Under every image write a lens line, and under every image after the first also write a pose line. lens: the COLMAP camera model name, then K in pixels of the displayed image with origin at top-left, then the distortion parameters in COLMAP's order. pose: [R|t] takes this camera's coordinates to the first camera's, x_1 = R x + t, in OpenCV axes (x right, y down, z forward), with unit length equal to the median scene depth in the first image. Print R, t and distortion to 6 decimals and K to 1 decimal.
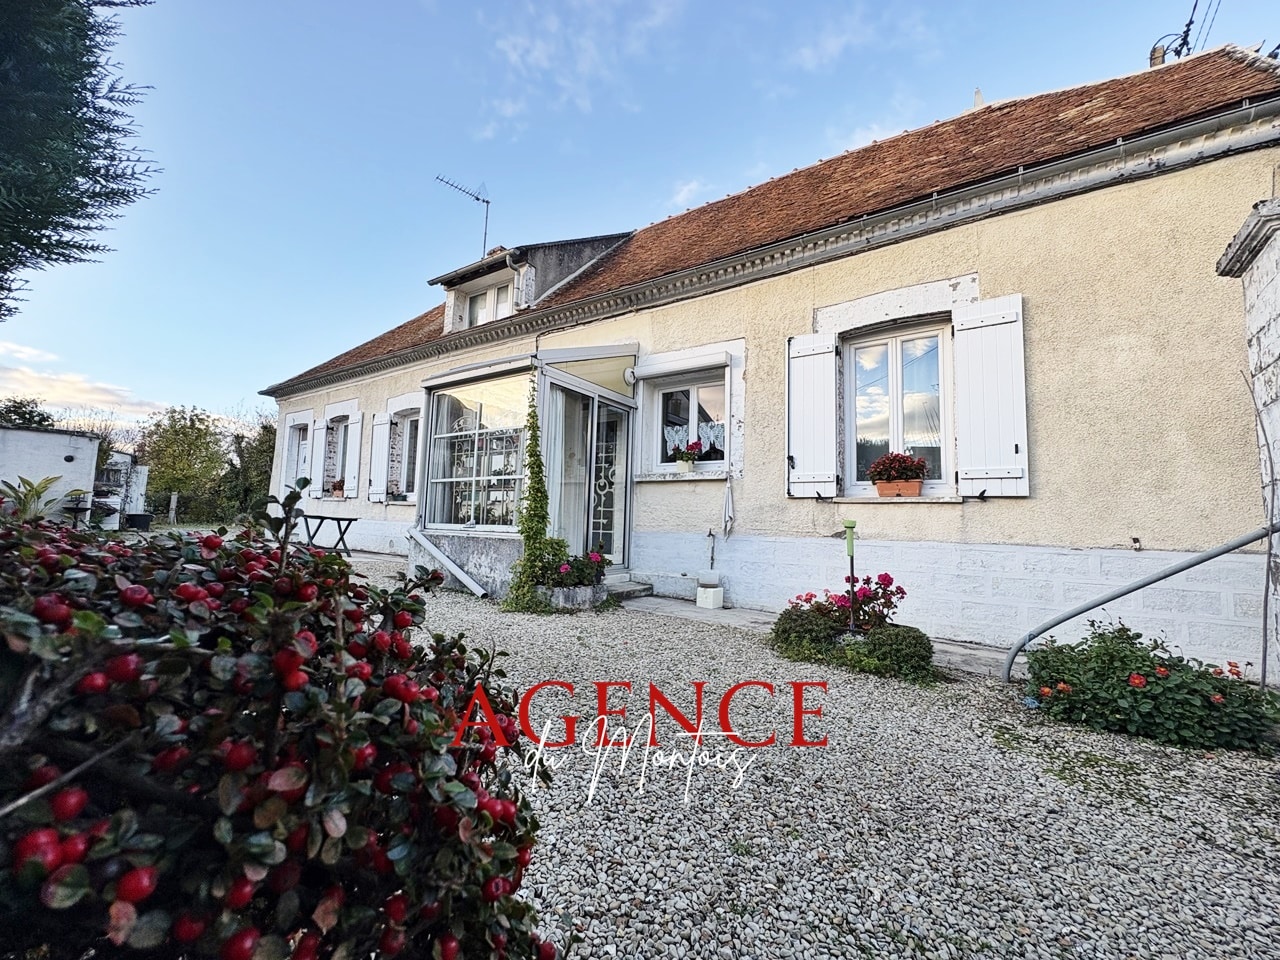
lens RADIAL K [[517.5, 0, 649.3], [0, 517.5, 477.5], [0, 0, 1]] dist [0.002515, 0.000310]
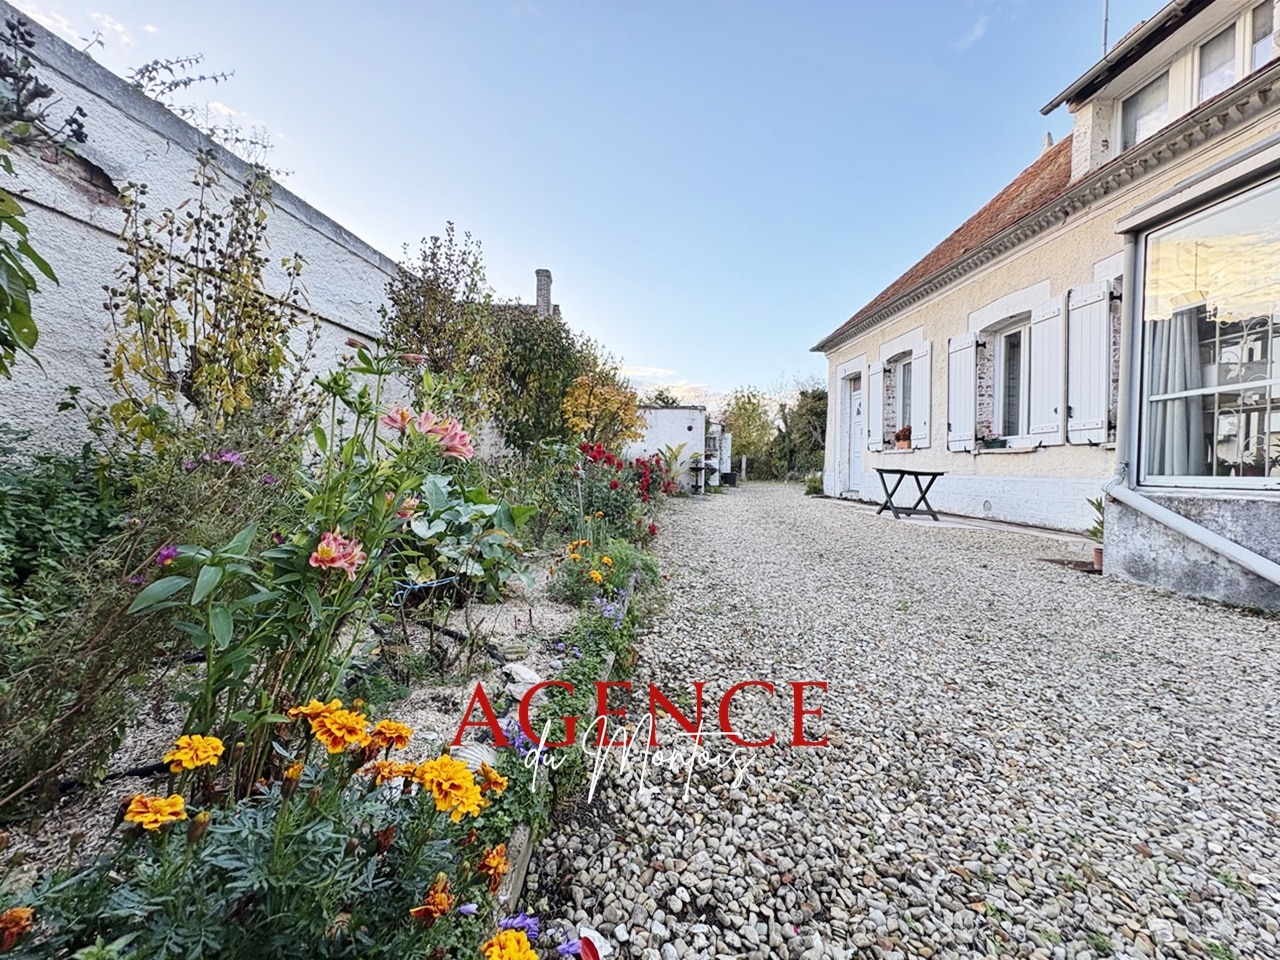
lens RADIAL K [[517.5, 0, 635.3], [0, 517.5, 480.3], [0, 0, 1]] dist [0.002515, 0.000310]
pose [[0.593277, -0.004835, -0.804984, -0.189259], [0.075856, 0.995868, 0.049924, 0.014643], [0.801417, -0.090681, 0.591192, 0.145332]]
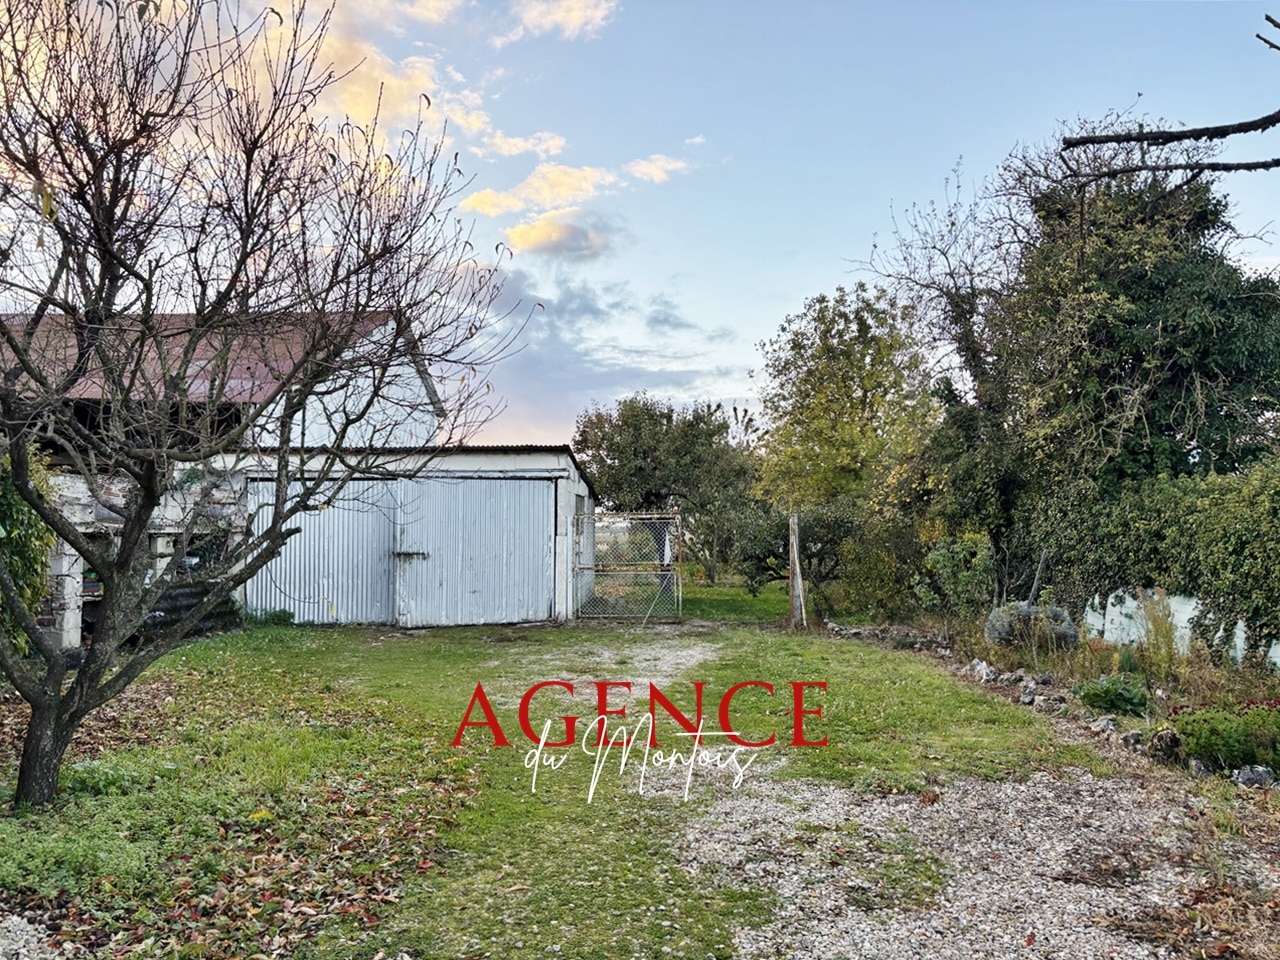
lens RADIAL K [[974.9, 0, 640.9], [0, 974.9, 480.1], [0, 0, 1]] dist [0.001967, 0.000192]
pose [[0.537845, -0.076317, -0.839582, -1.264981], [0.094261, 0.995093, -0.030068, 0.053078], [0.837757, -0.062968, 0.542400, 1.582617]]
